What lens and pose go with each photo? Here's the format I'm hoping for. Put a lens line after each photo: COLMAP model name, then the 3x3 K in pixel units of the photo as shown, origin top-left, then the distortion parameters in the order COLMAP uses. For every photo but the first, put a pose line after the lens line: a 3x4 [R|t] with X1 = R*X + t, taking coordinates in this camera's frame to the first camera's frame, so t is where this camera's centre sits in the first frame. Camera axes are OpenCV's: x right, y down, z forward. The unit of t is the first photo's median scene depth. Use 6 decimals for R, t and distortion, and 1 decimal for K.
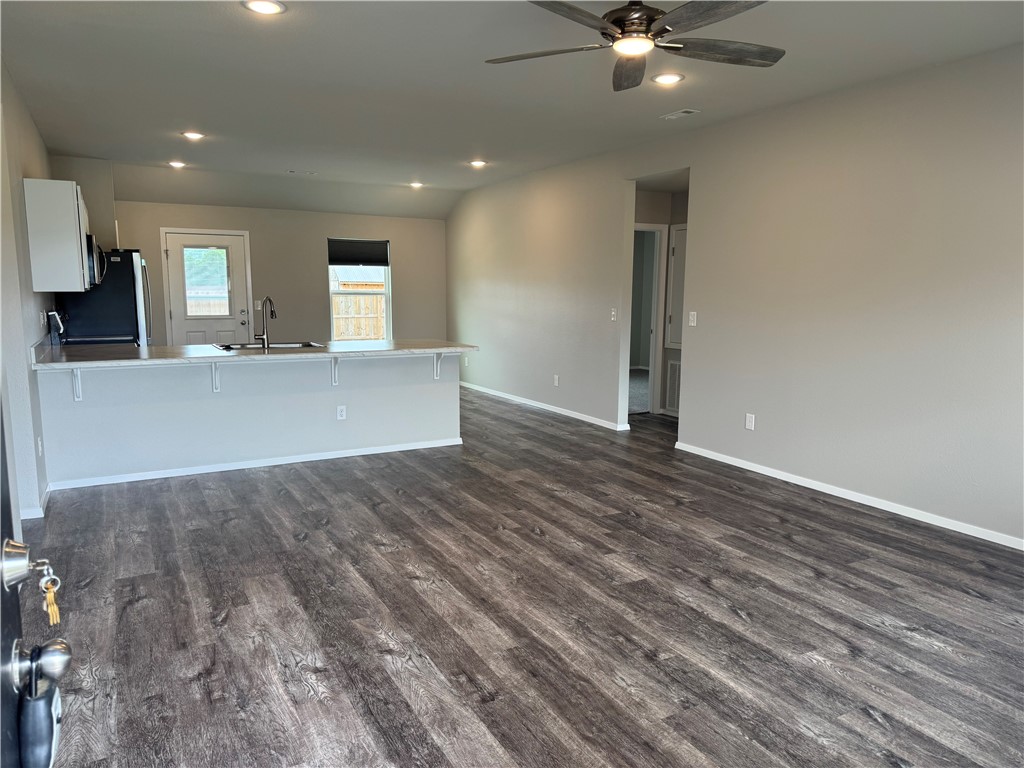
lens RADIAL K [[716.7, 0, 512.0], [0, 716.7, 384.0], [0, 0, 1]] dist [0.211365, -0.447603]
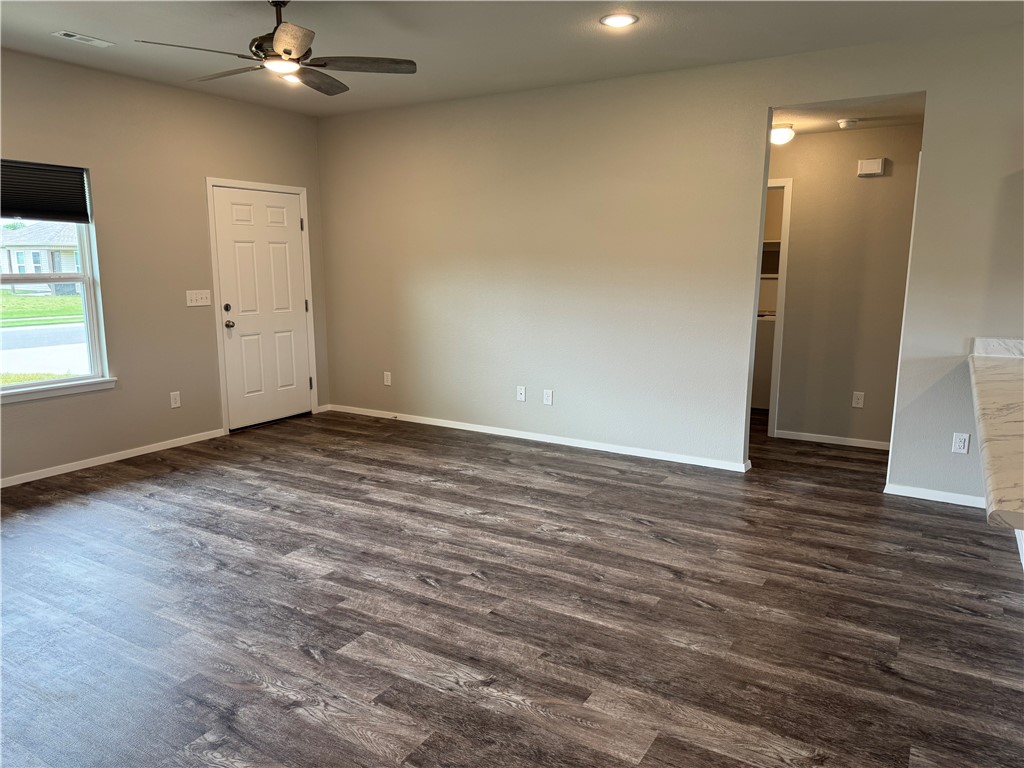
lens RADIAL K [[716.7, 0, 512.0], [0, 716.7, 384.0], [0, 0, 1]] dist [0.211365, -0.447603]
pose [[-0.867988, 0.075465, -0.490817, 0.388959], [-0.072906, 0.958309, 0.276275, -0.264993], [0.491204, 0.275587, -0.826299, 1.927945]]
